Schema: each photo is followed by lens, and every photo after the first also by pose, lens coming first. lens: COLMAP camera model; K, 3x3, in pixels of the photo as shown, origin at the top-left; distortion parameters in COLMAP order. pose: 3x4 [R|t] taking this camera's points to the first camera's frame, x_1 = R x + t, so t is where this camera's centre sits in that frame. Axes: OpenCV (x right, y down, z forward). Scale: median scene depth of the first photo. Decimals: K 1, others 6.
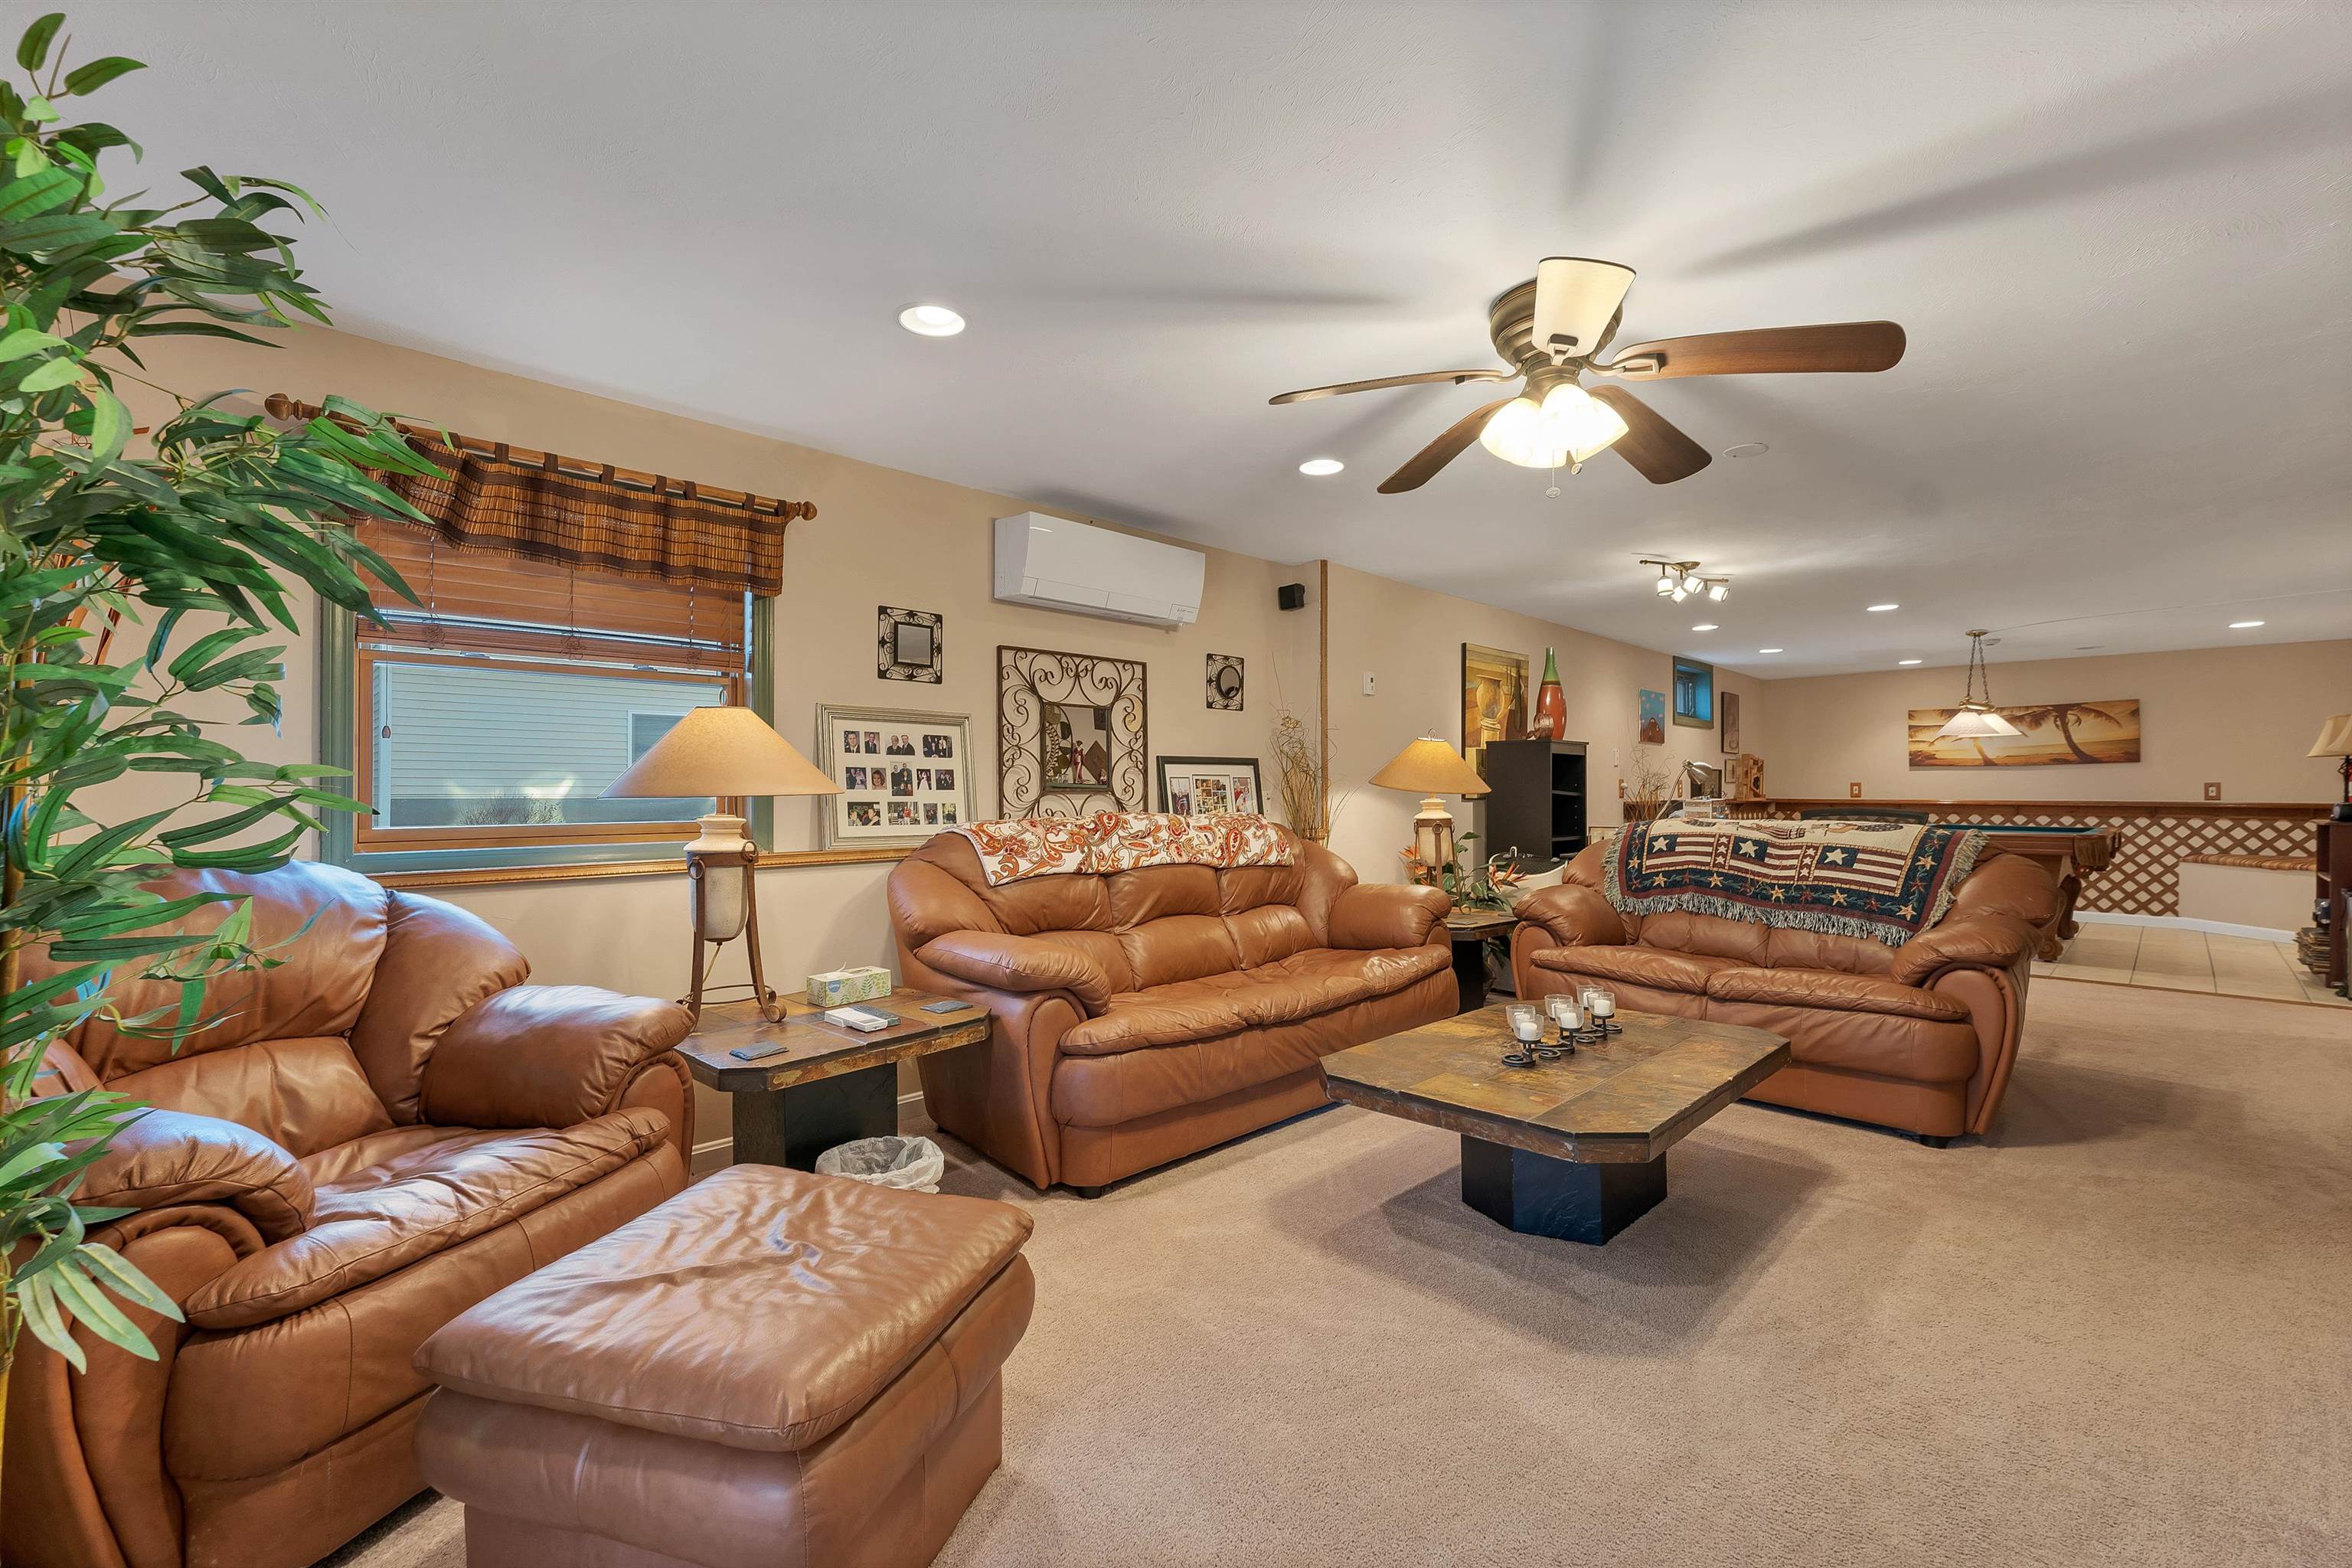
lens RADIAL K [[1000.7, 0, 1187.2], [0, 1000.7, 762.6], [0, 0, 1]] dist [-0.002959, -0.000265]
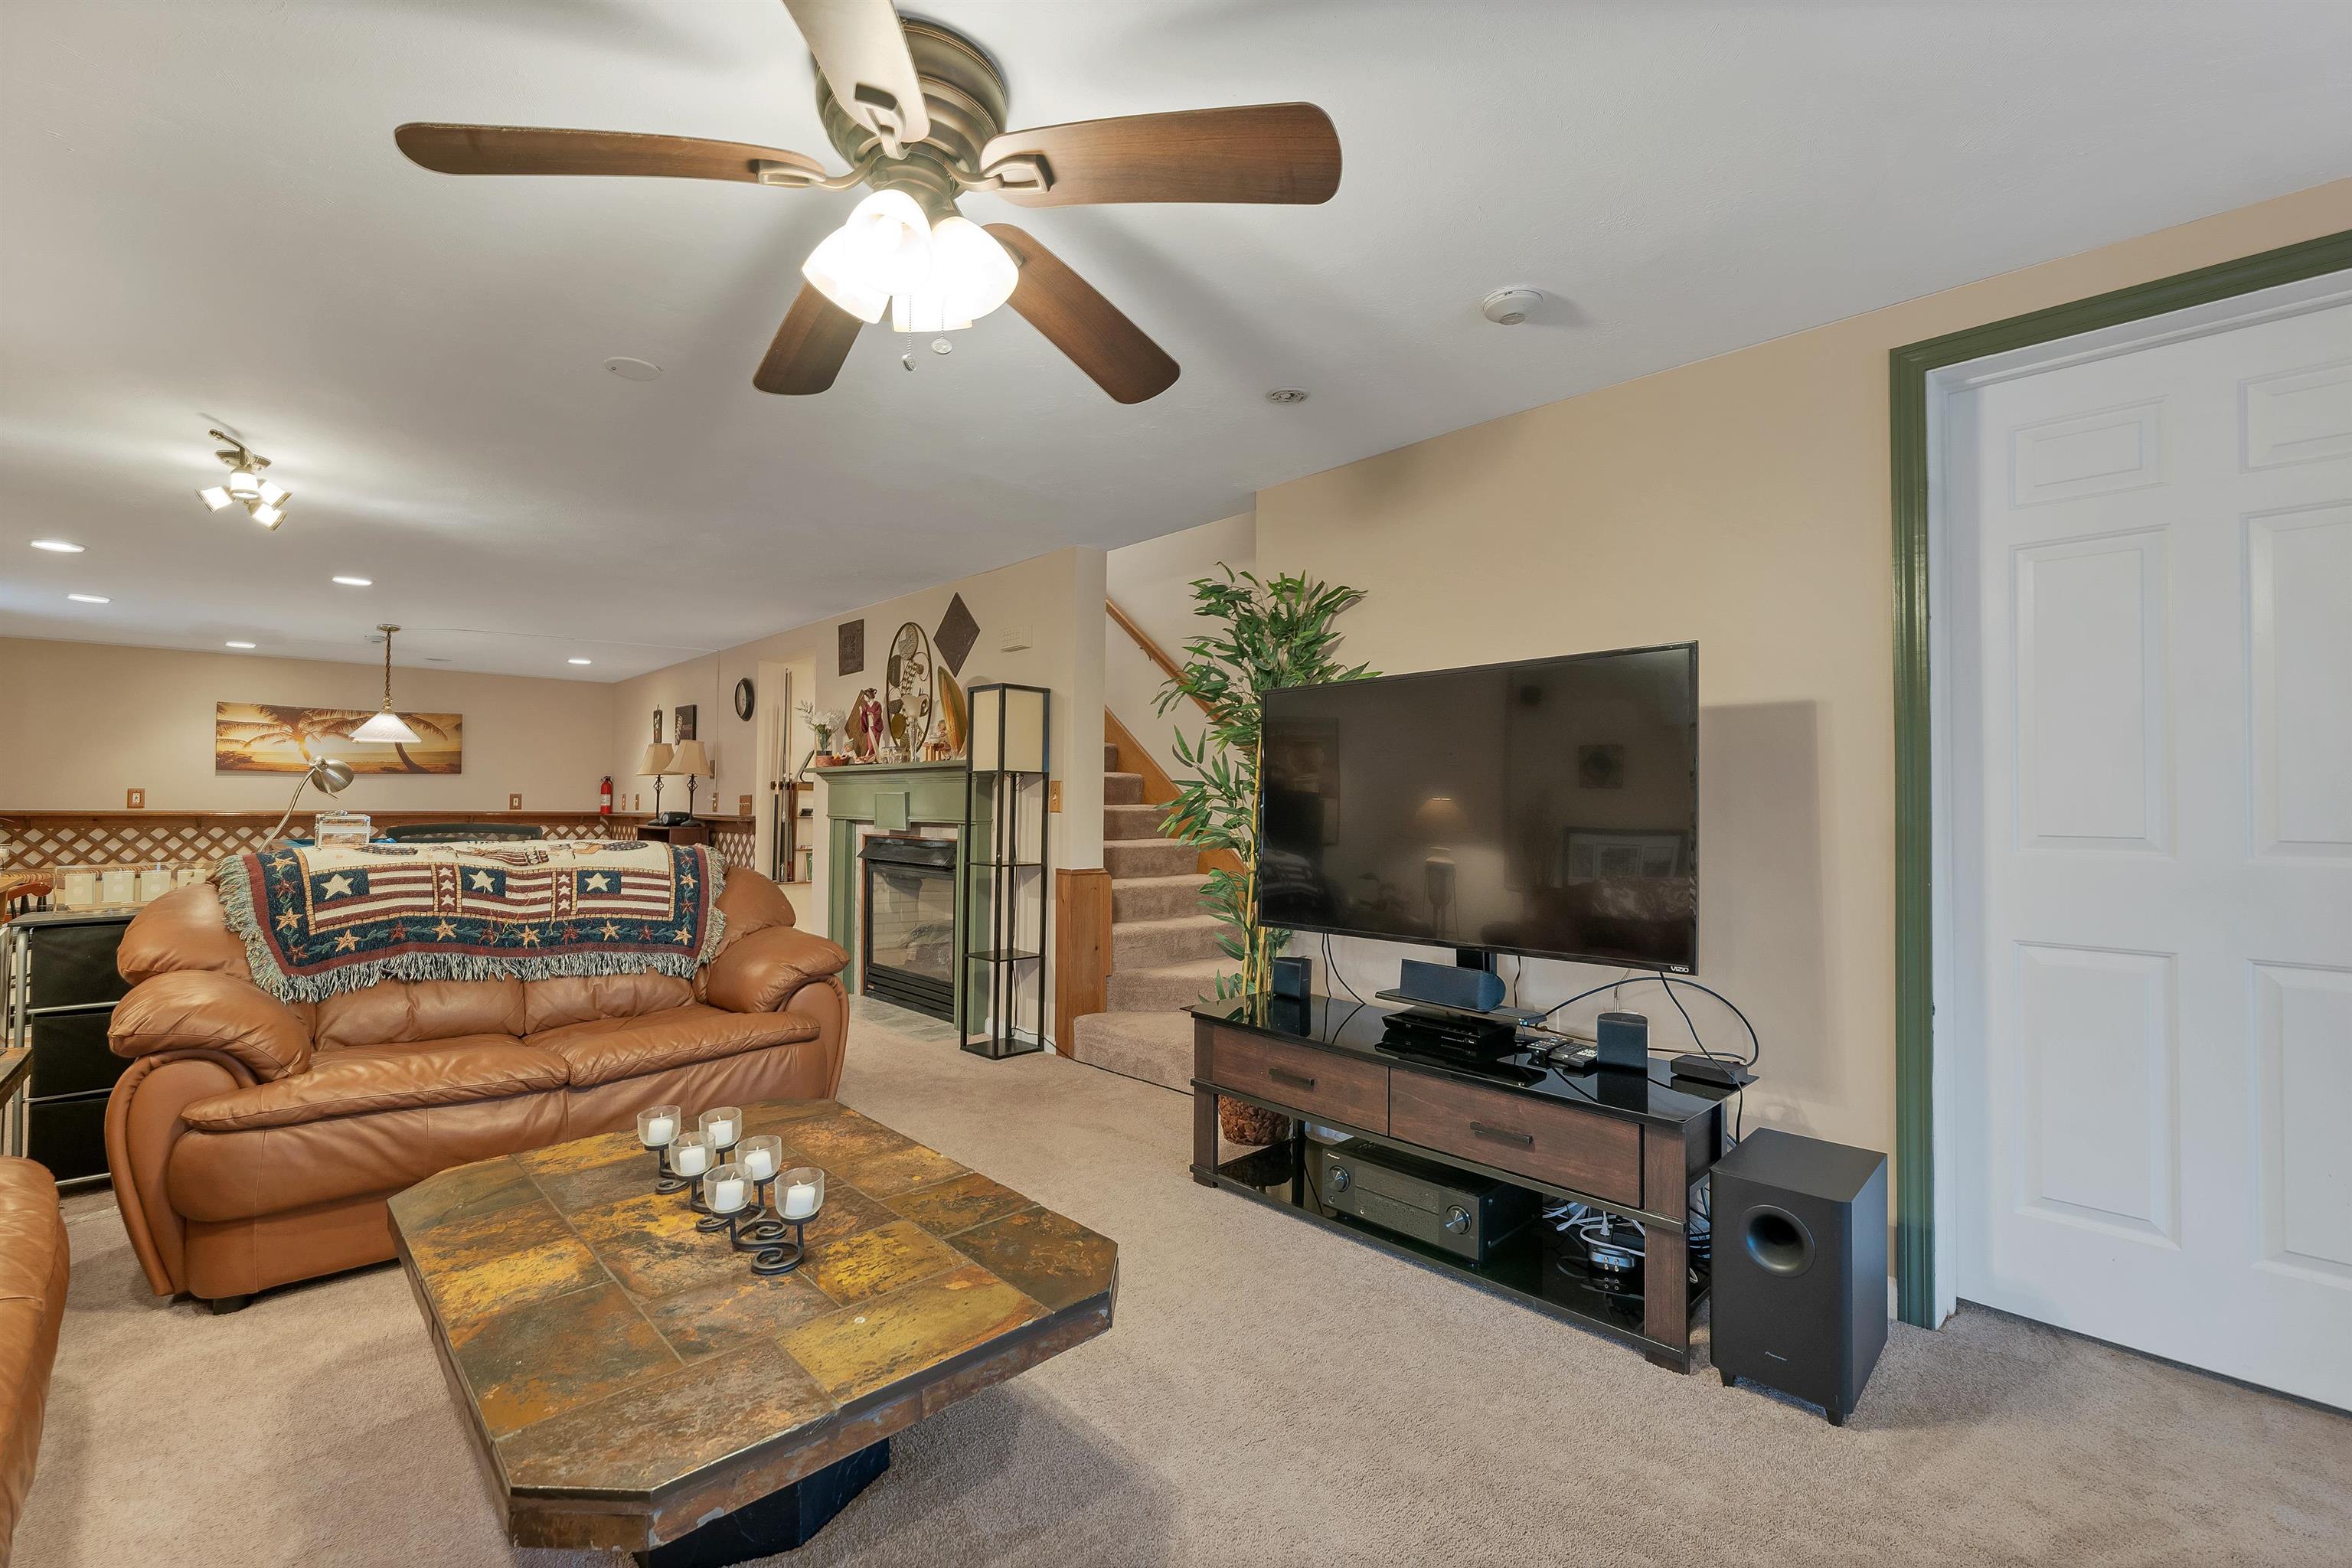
lens RADIAL K [[1000.7, 0, 1163.2], [0, 1000.7, 774.2], [0, 0, 1]] dist [-0.002959, -0.000265]
pose [[0.030264, 0.029399, 0.999109, -0.184416], [-0.033000, 0.999052, -0.028398, 0.011621], [-0.998997, -0.032111, 0.031205, 0.518966]]
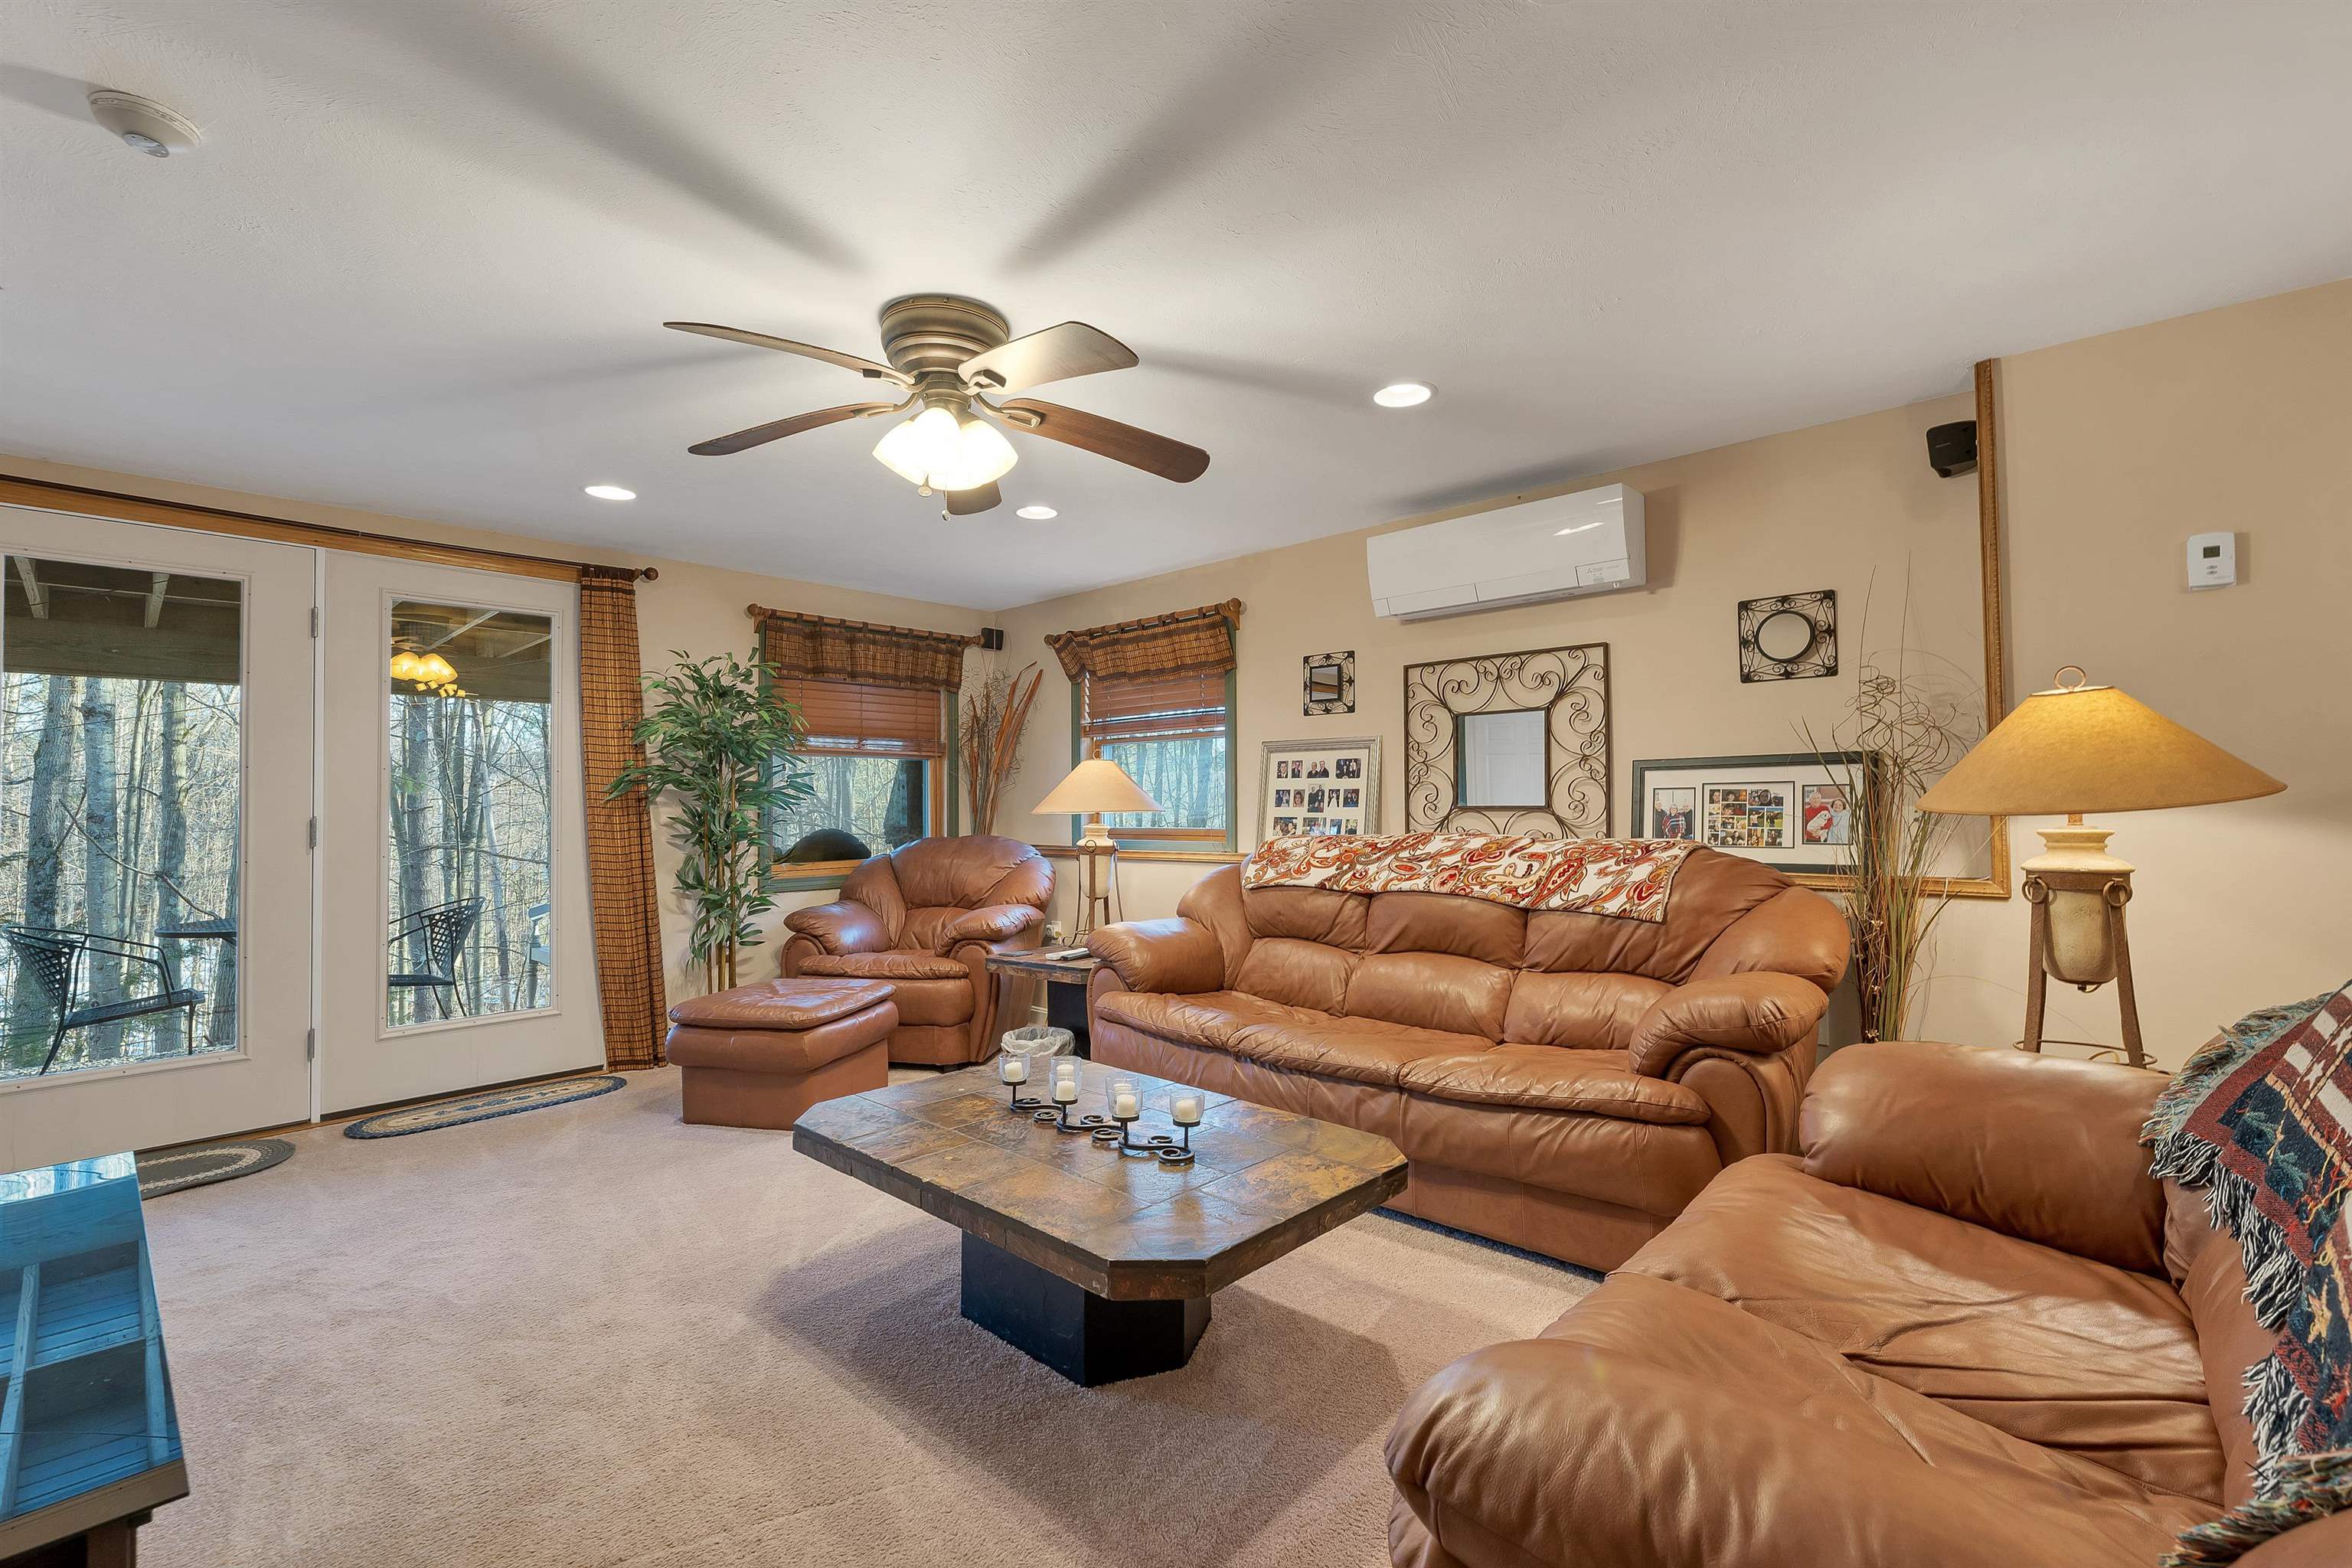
lens RADIAL K [[1000.7, 0, 1194.5], [0, 1000.7, 800.7], [0, 0, 1]] dist [-0.002959, -0.000265]
pose [[0.046135, 0.000393, -0.998935, 0.859608], [0.039496, 0.999217, 0.002217, 0.010495], [0.998154, -0.039556, 0.046084, 0.761797]]
